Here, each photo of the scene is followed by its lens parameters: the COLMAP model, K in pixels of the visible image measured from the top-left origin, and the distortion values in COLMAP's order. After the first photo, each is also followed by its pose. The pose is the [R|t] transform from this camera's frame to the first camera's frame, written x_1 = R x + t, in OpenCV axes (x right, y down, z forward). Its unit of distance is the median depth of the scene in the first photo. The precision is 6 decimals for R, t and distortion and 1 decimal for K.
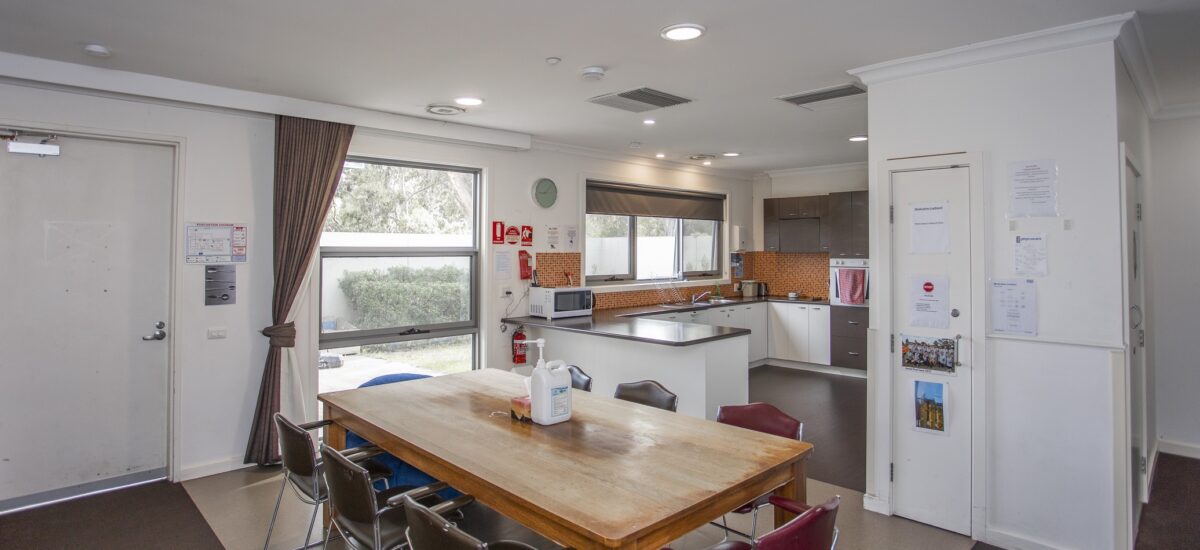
lens RADIAL K [[603.5, 0, 601.9], [0, 603.5, 234.2], [0, 0, 1]] dist [-0.079771, 0.000124]
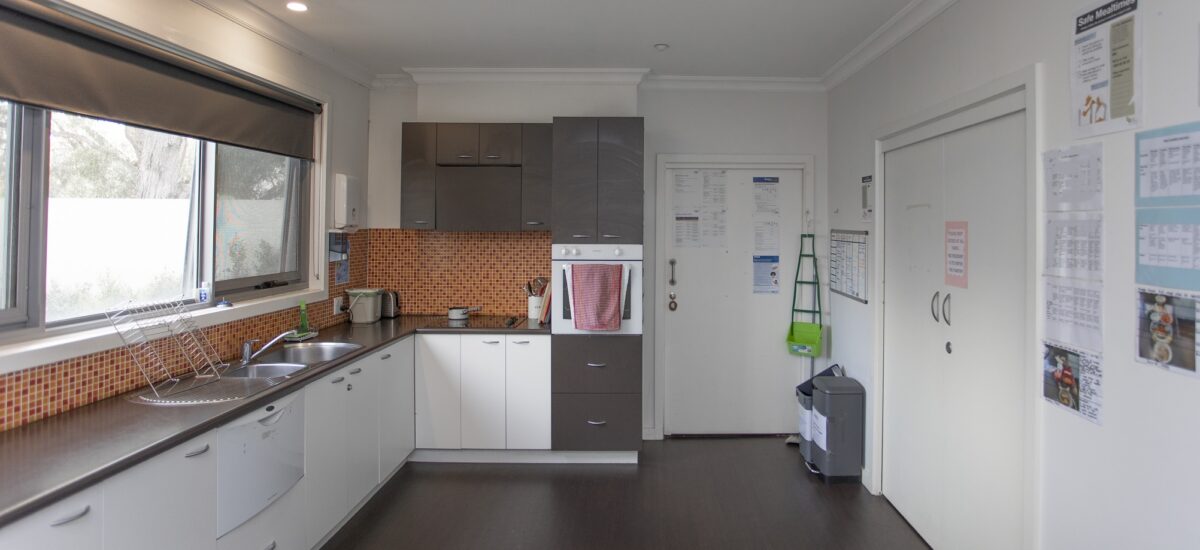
lens RADIAL K [[618.6, 0, 625.8], [0, 618.6, 222.6], [0, 0, 1]] dist [-0.022515, 0.000234]
pose [[0.705199, 0.011343, 0.708918, 0.058982], [-0.024437, 0.999667, 0.008314, 0.020545], [-0.708588, -0.023186, 0.705242, 0.731143]]
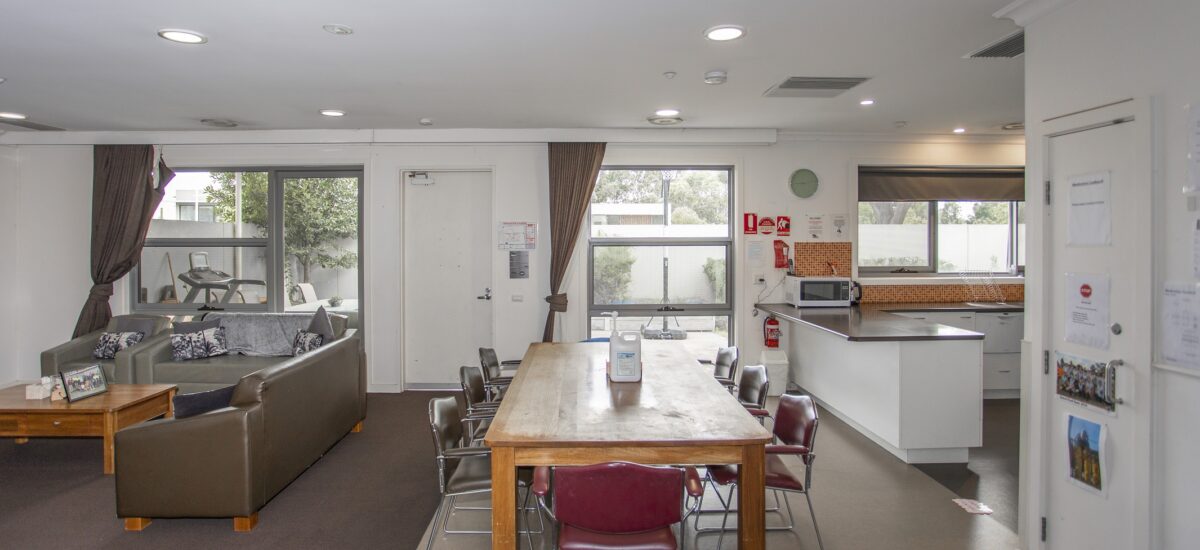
lens RADIAL K [[588.1, 0, 595.5], [0, 588.1, 245.1], [0, 0, 1]] dist [-0.060307, 0.000443]
pose [[0.732695, 0.004276, -0.680543, 0.325510], [0.020189, 0.999404, 0.028015, 0.000750], [0.680257, -0.034266, 0.732172, 0.042893]]
